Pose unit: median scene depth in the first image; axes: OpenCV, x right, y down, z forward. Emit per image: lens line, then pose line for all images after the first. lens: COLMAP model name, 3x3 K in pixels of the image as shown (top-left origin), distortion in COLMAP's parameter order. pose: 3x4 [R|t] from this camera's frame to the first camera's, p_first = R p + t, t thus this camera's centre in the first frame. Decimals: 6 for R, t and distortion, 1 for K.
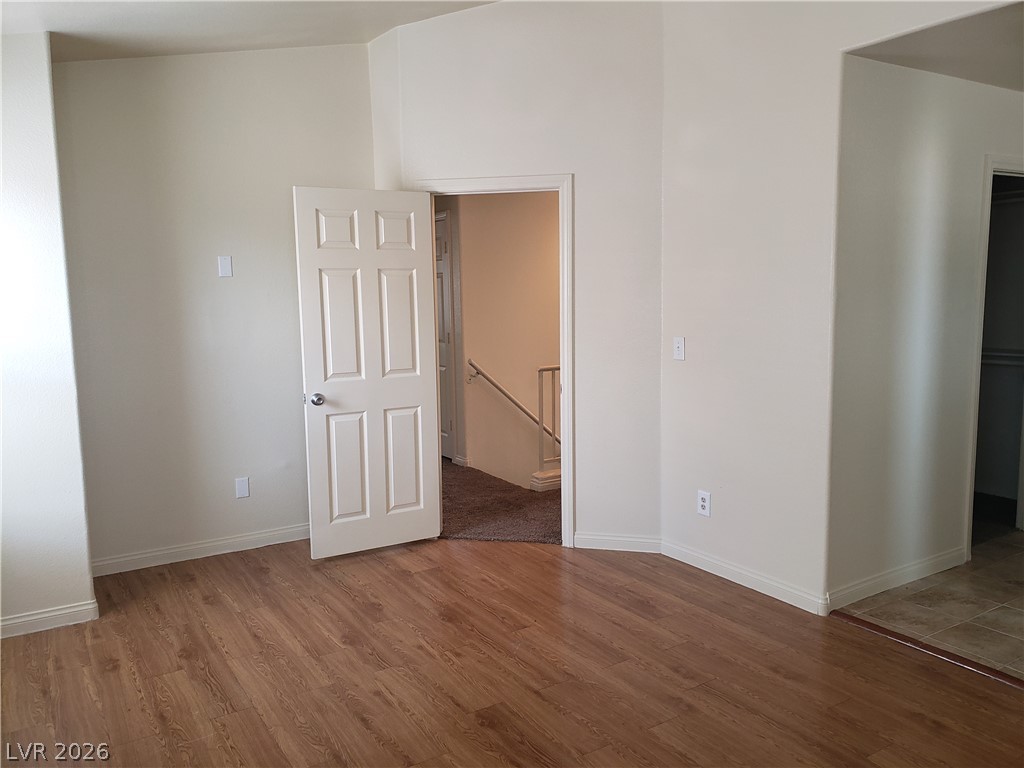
lens RADIAL K [[797.9, 0, 512.2], [0, 797.9, 382.0], [0, 0, 1]] dist [0.017139, -0.013650]
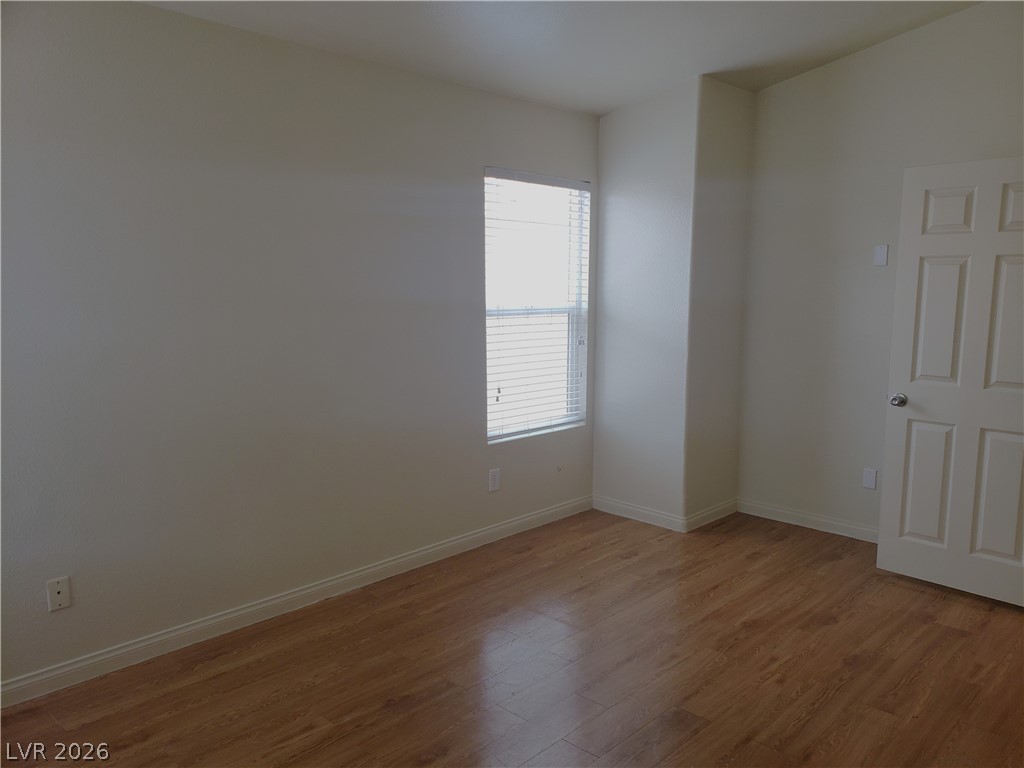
lens RADIAL K [[797.9, 0, 511.9], [0, 797.9, 387.1], [0, 0, 1]] dist [0.017139, -0.013650]
pose [[0.222094, 0.147411, -0.963817, 0.551038], [-0.116505, 0.985435, 0.123871, -0.056062], [0.968040, 0.084778, 0.236034, 0.355698]]
